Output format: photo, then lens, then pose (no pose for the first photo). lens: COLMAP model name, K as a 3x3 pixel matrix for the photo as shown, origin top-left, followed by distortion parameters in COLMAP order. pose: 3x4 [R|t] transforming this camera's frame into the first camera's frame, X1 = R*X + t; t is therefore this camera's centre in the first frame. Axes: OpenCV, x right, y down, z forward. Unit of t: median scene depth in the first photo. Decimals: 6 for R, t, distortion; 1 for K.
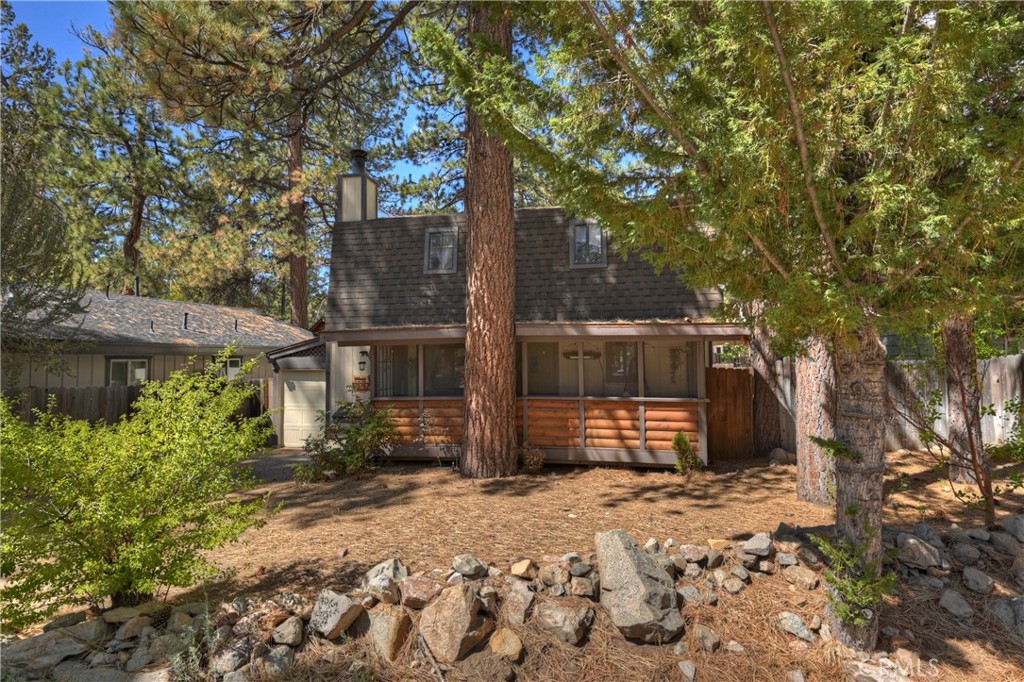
lens RADIAL K [[515.6, 0, 515.5], [0, 515.6, 342.6], [0, 0, 1]] dist [-0.005030, -0.003135]
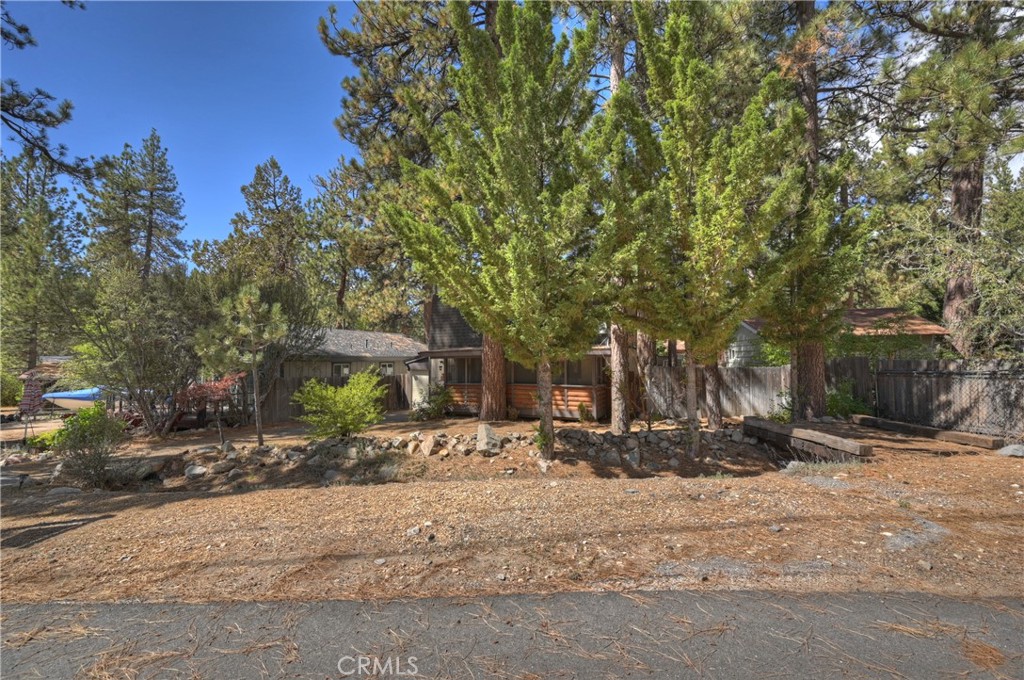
lens RADIAL K [[404.5, 0, 509.8], [0, 404.5, 342.3], [0, 0, 1]] dist [0.001514, -0.000535]
pose [[0.971258, -0.009644, -0.237834, 0.381623], [0.007015, 0.999905, -0.011900, -0.039828], [0.237927, 0.009890, 0.971233, -0.546774]]
